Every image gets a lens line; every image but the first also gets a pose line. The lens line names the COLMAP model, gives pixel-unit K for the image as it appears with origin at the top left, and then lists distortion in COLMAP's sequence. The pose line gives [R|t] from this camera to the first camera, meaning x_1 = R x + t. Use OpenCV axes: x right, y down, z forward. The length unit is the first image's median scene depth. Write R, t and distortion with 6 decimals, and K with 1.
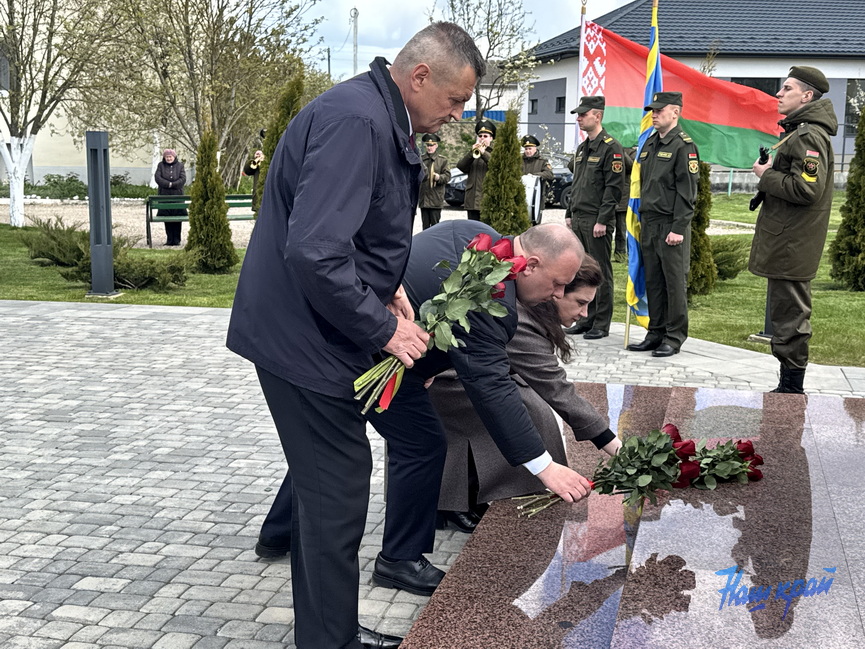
lens RADIAL K [[1186.7, 0, 431.8], [0, 1186.7, 354.9], [0, 0, 1]] dist [0.120955, 0.000000]
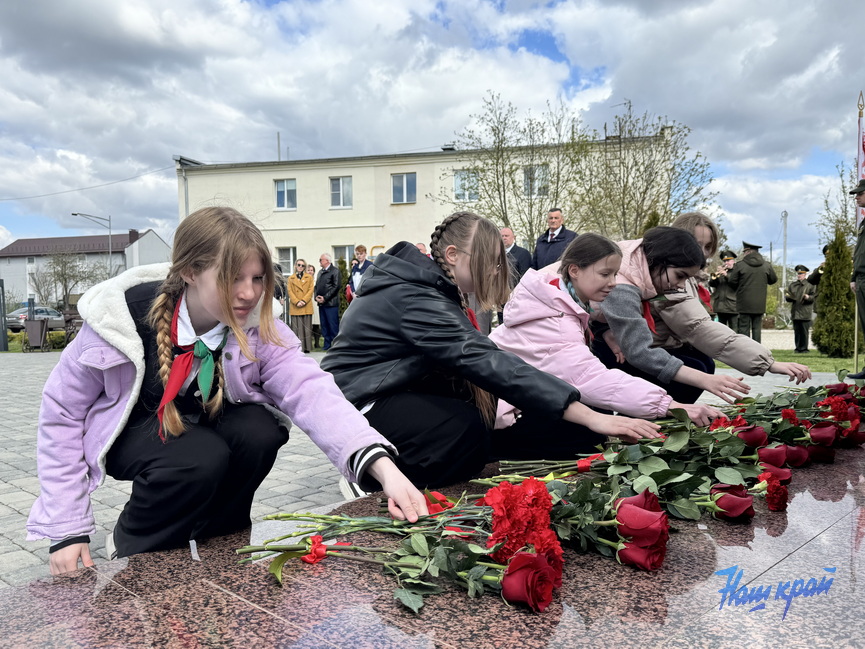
lens RADIAL K [[730.0, 0, 445.6], [0, 730.0, 348.3], [0, 0, 1]] dist [0.041709, 0.030891]
pose [[0.867495, 0.002882, -0.497438, 0.132741], [-0.070549, 0.990588, -0.117295, 0.069808], [0.492419, 0.136846, 0.859533, 0.164009]]
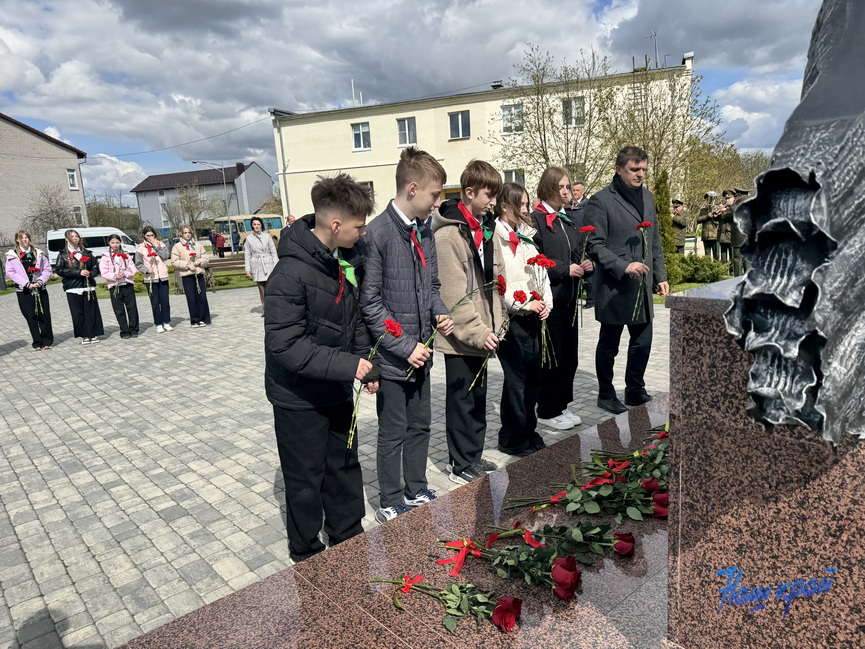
lens RADIAL K [[611.1, 0, 446.9], [0, 611.1, 341.8], [0, 0, 1]] dist [0.047132, -0.058797]
pose [[0.819344, 0.054868, -0.570671, 0.188977], [-0.034941, 0.998338, 0.045821, -0.013214], [0.572236, -0.017604, 0.819900, 0.086322]]
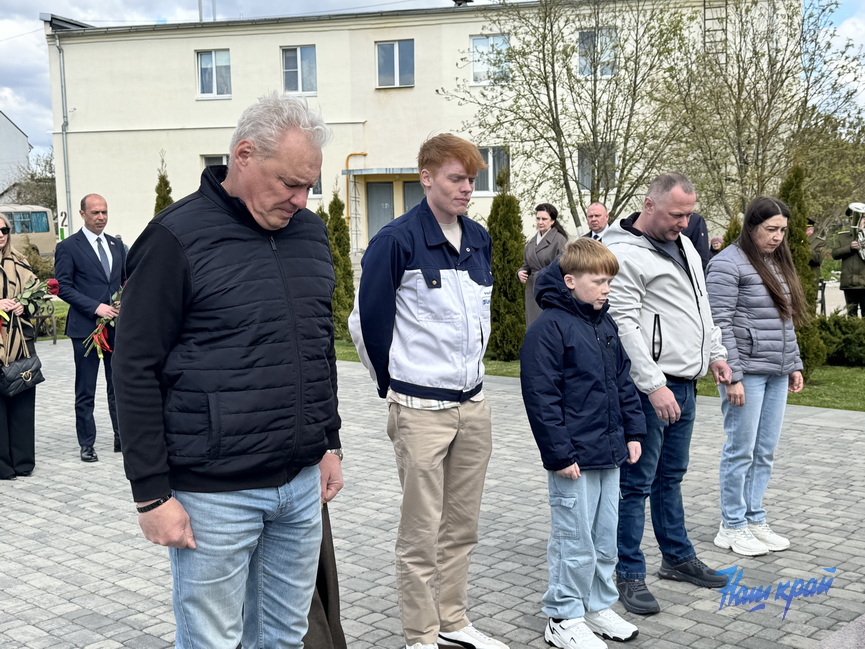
lens RADIAL K [[1117.2, 0, 433.7], [0, 1117.2, 329.2], [0, 0, 1]] dist [0.115770, 0.000000]
pose [[0.863879, 0.021887, -0.503224, 0.119846], [-0.063244, 0.995862, -0.065257, -0.021583], [0.499713, 0.088201, 0.861689, 0.069460]]
